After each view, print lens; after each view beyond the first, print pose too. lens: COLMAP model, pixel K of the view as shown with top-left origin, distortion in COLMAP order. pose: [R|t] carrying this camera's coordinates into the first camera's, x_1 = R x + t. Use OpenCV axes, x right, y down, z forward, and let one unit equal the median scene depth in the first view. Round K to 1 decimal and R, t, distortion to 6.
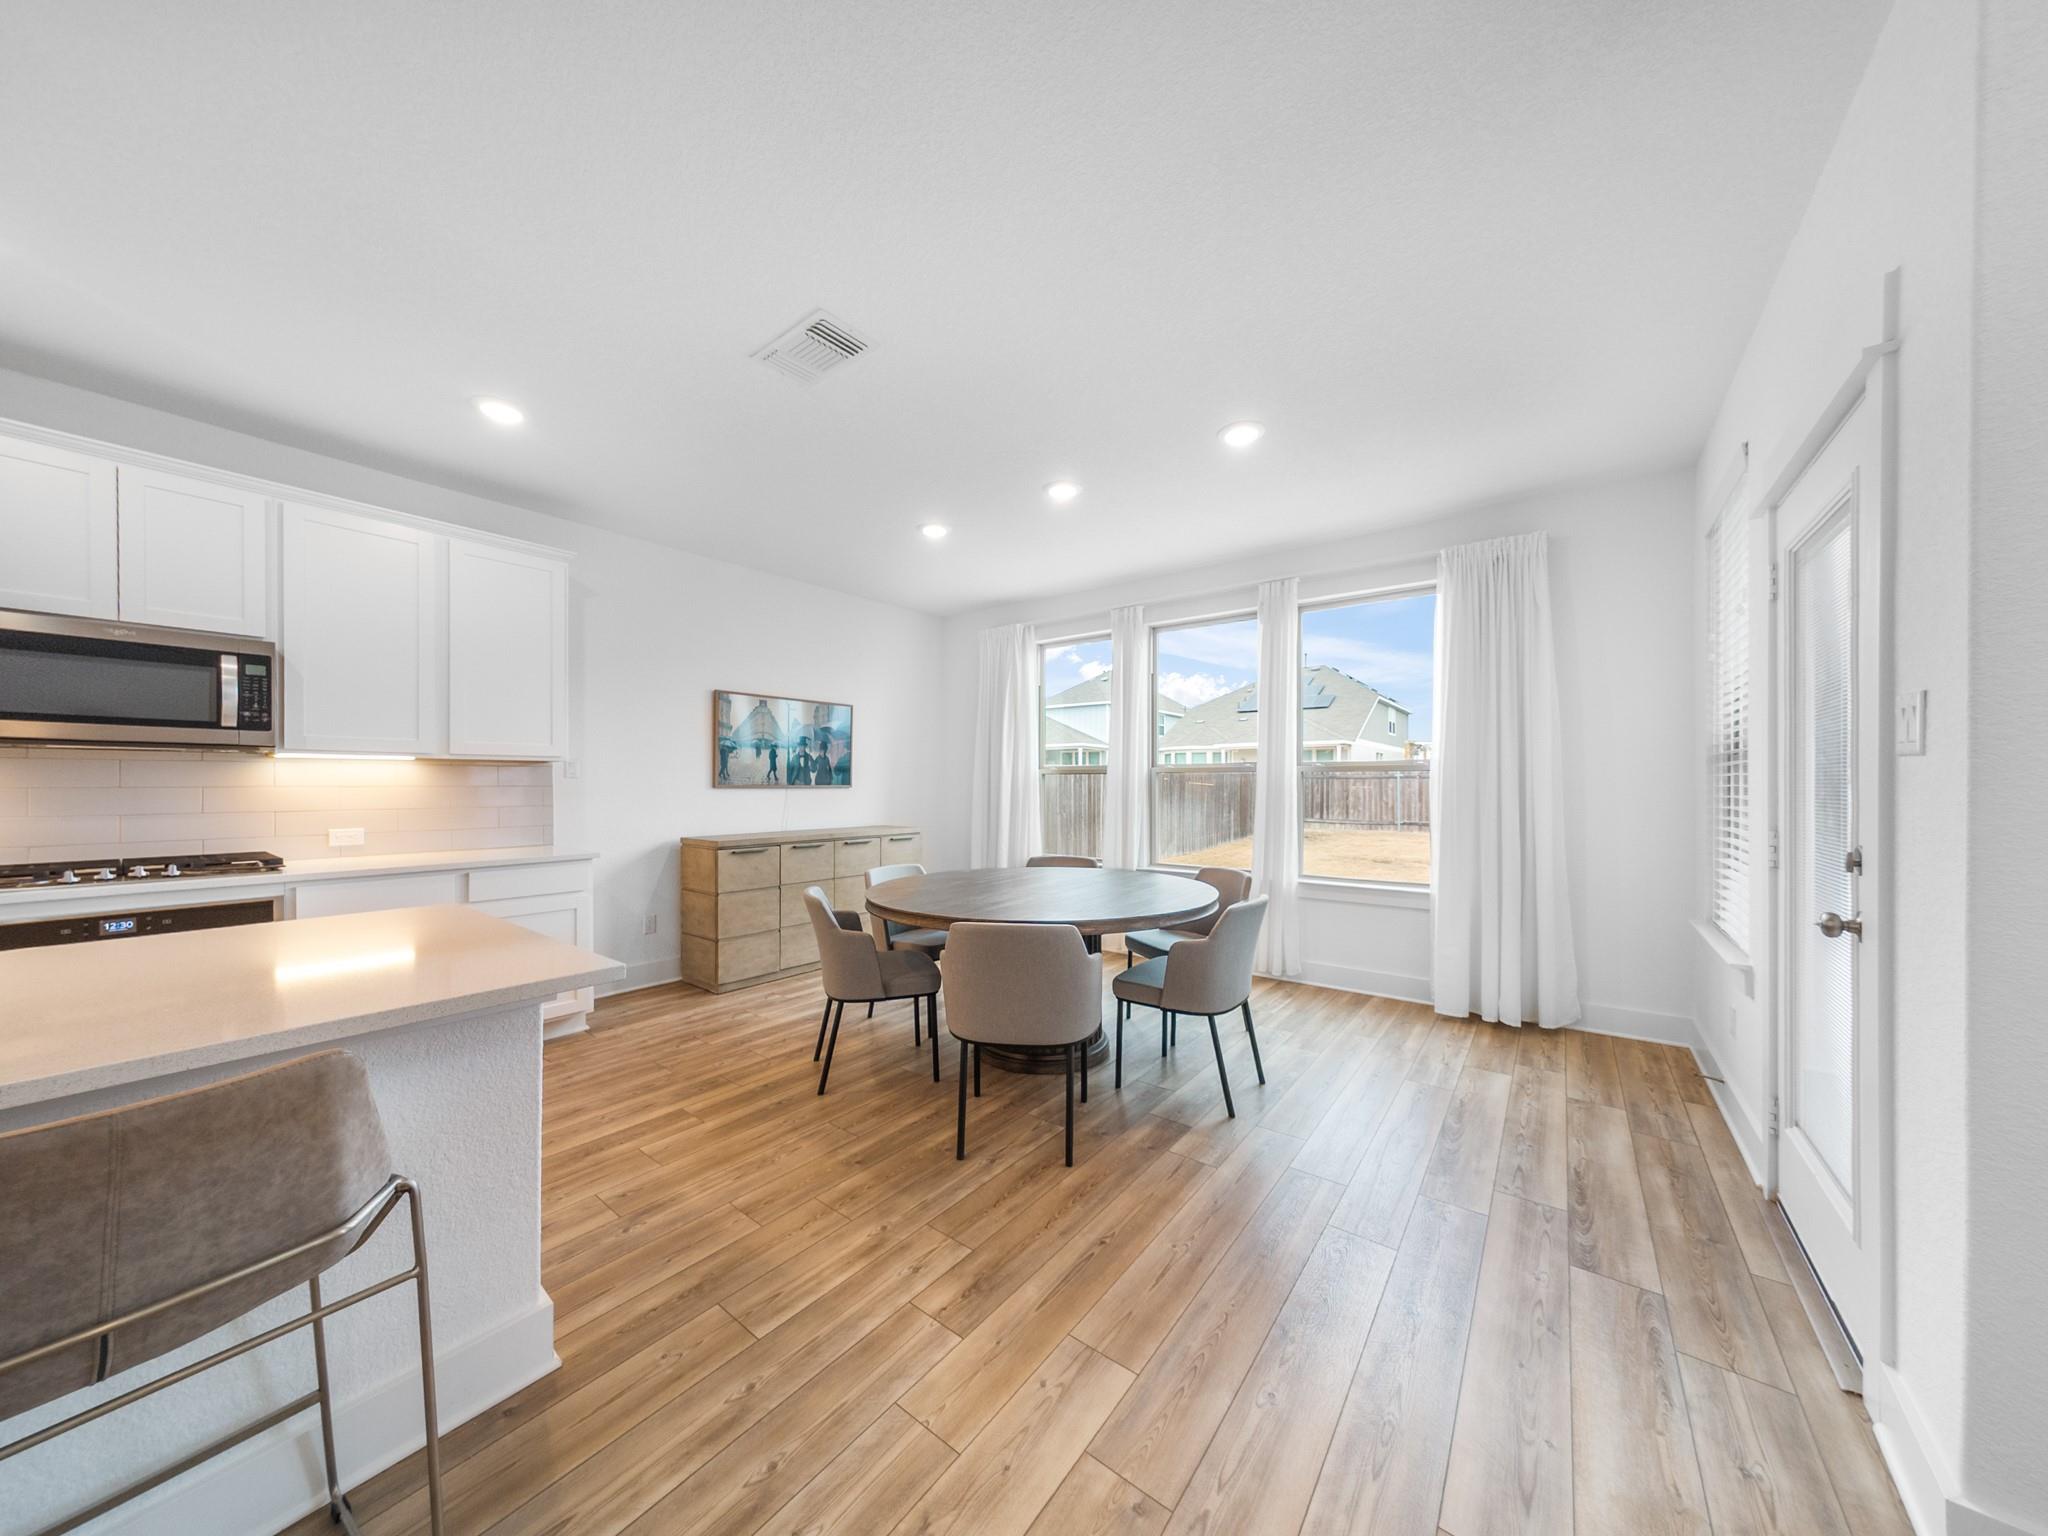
lens RADIAL K [[693.7, 0, 1025.4], [0, 693.7, 787.6], [0, 0, 1]] dist [-0.007750, 0.003723]
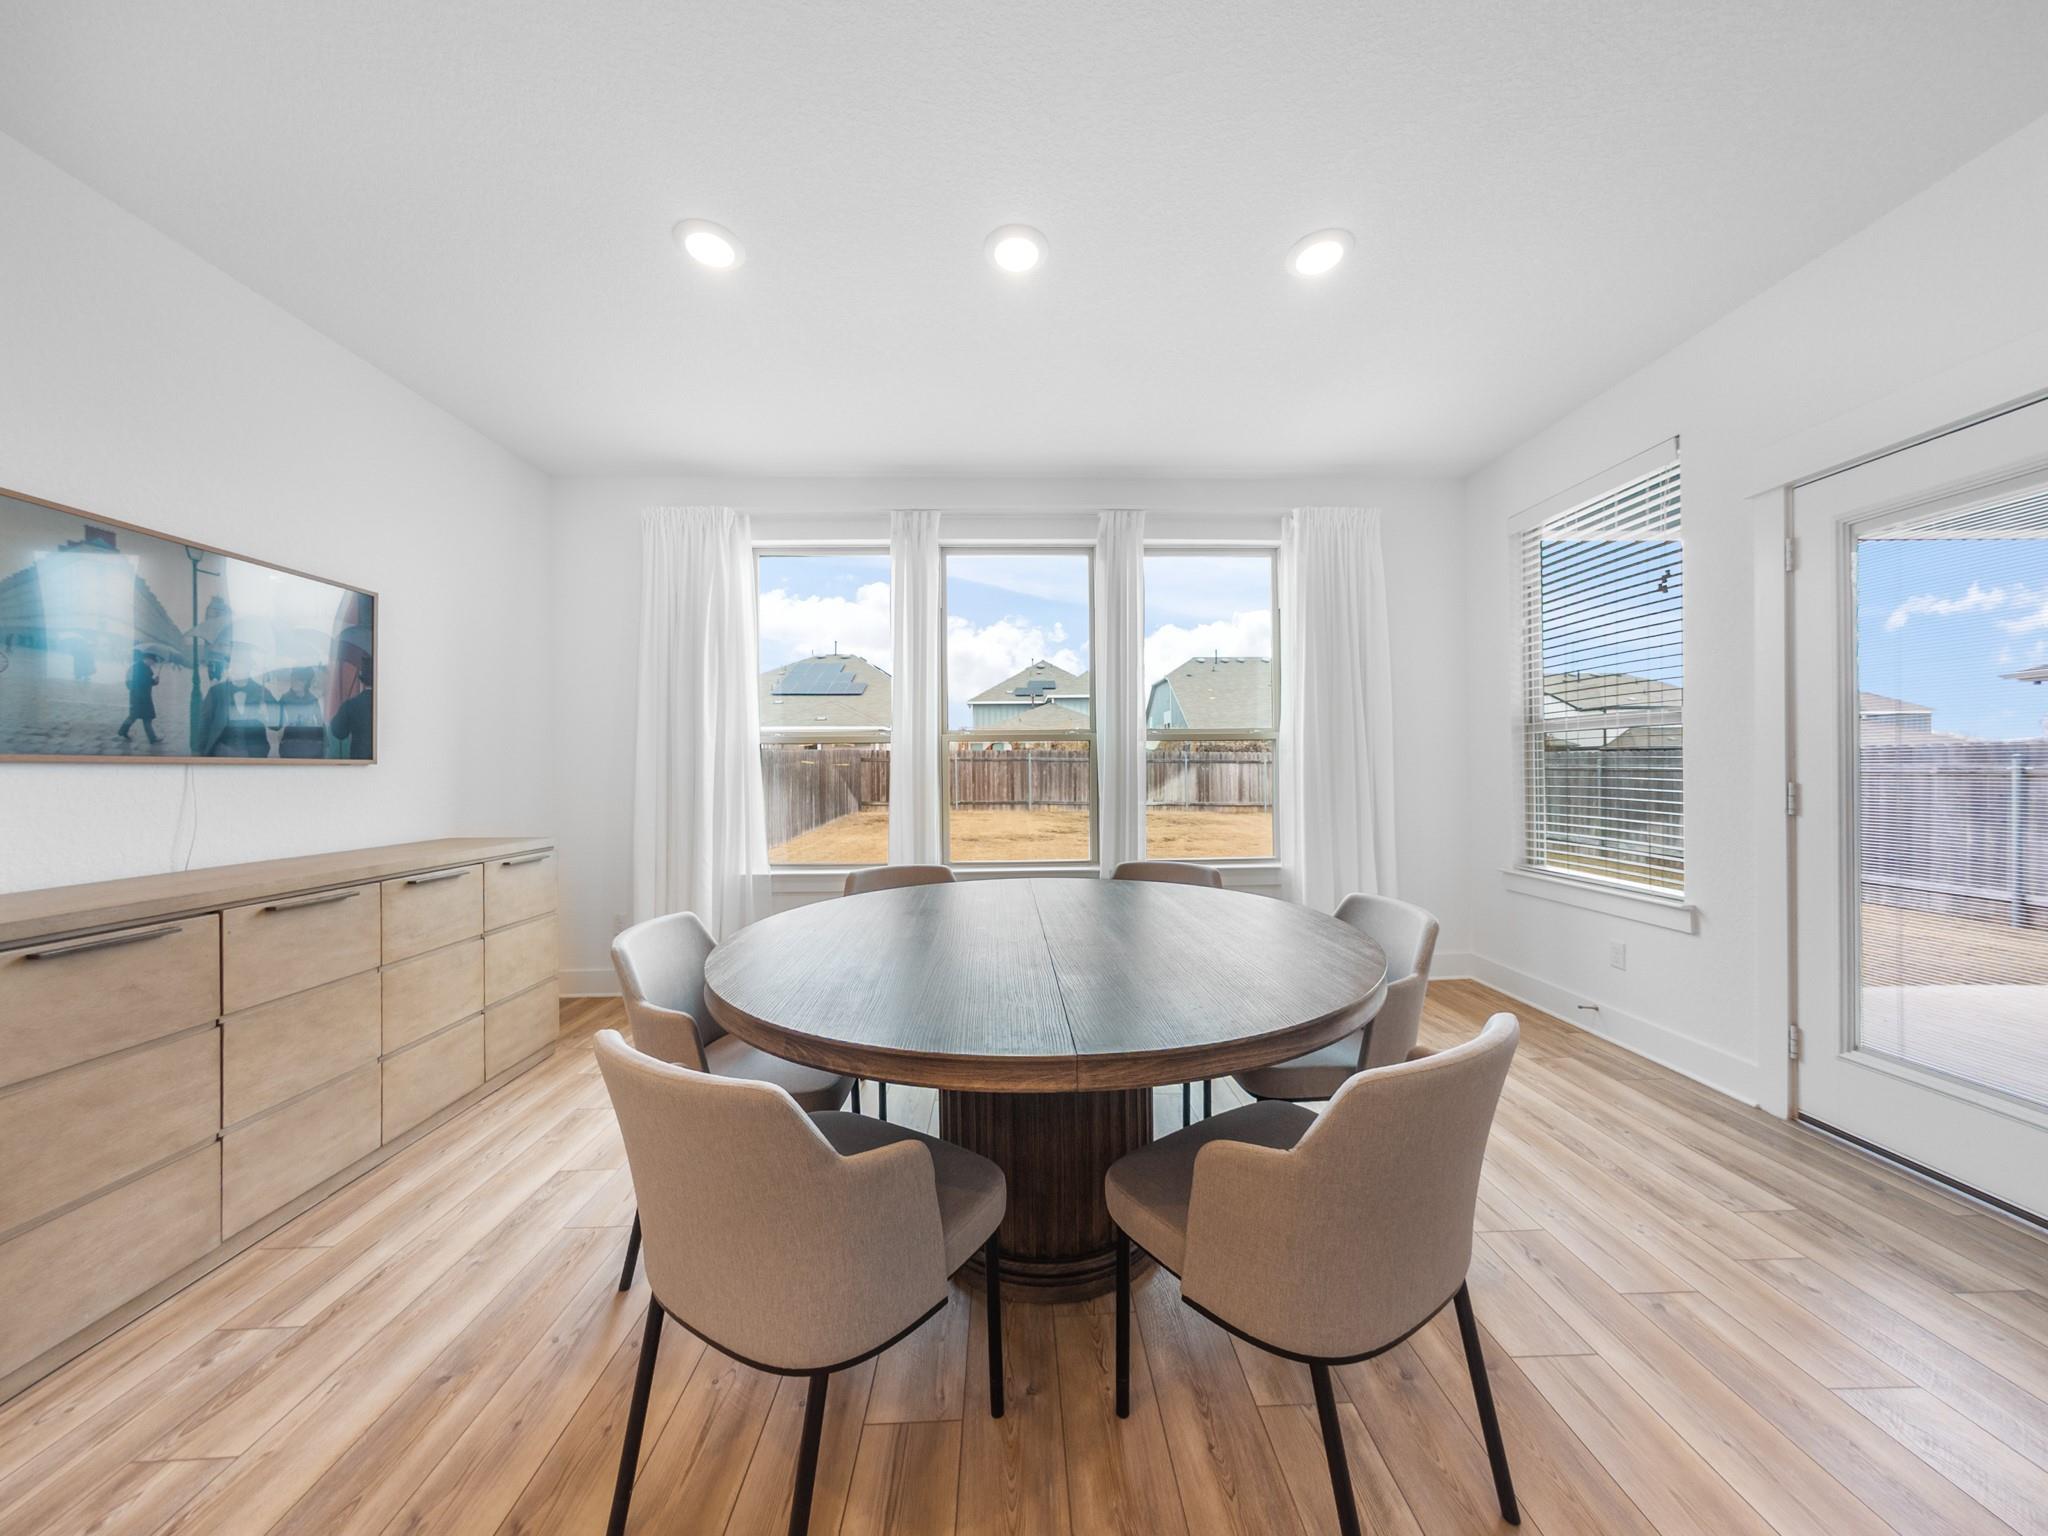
lens RADIAL K [[693.7, 0, 1051.1], [0, 693.7, 769.0], [0, 0, 1]] dist [-0.007750, 0.003723]
pose [[0.769603, -0.009481, 0.638452, -0.353909], [0.013032, 0.999915, -0.000861, 0.017732], [-0.638389, 0.008983, 0.769661, 0.608481]]
